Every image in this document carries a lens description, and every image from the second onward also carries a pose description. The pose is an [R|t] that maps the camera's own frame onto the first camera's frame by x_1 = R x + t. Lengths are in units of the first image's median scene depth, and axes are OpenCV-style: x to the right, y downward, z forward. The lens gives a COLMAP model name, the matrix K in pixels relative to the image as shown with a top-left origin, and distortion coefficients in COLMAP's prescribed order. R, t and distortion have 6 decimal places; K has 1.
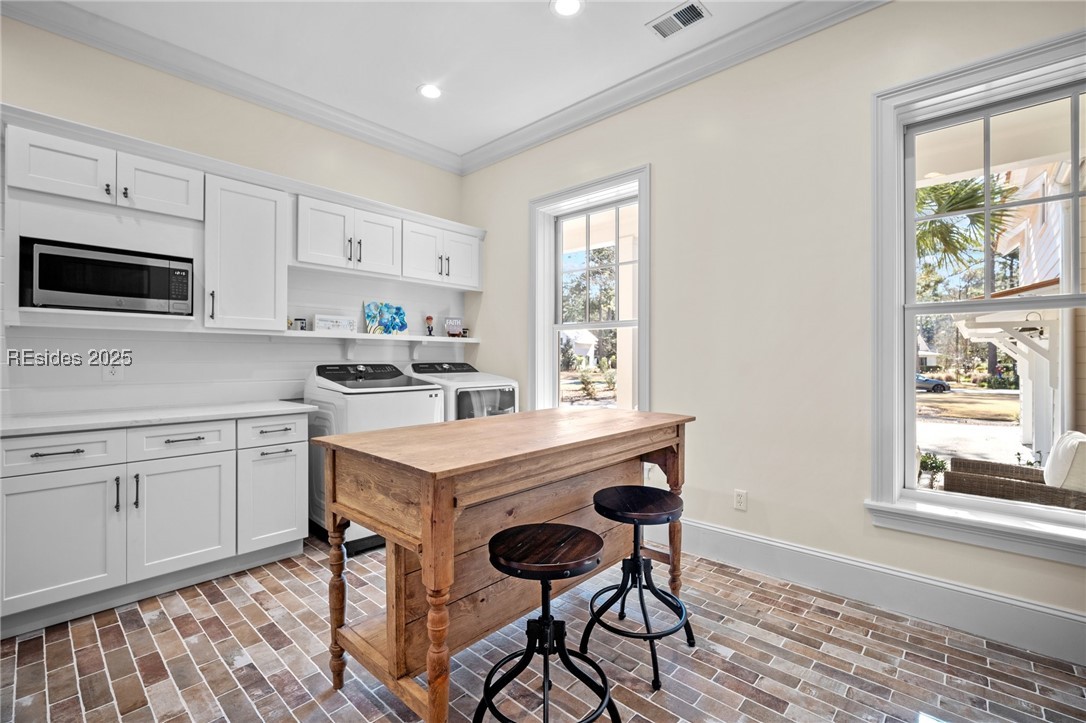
lens RADIAL K [[480.6, 0, 540.8], [0, 480.6, 357.9], [0, 0, 1]] dist [-0.003524, -0.000184]
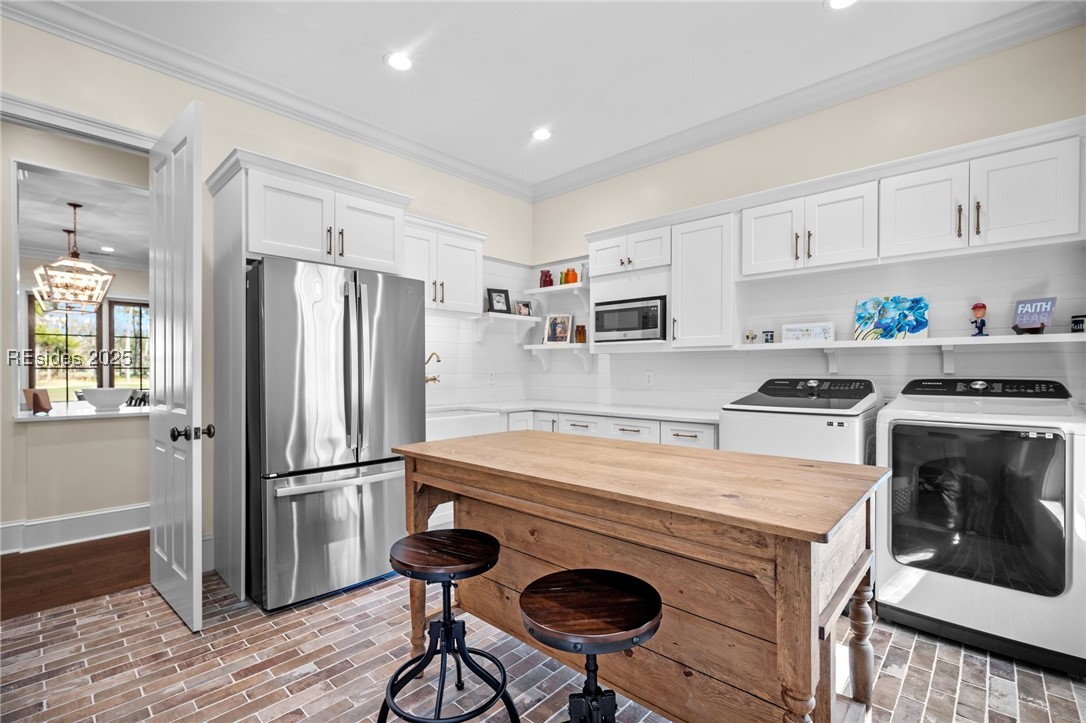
lens RADIAL K [[480.6, 0, 541.1], [0, 480.6, 369.8], [0, 0, 1]] dist [-0.003524, -0.000184]
pose [[-0.002098, -0.003160, -0.999993, 0.433201], [0.000920, 0.999995, -0.003162, -0.000487], [0.999997, -0.000927, -0.002095, 0.493517]]
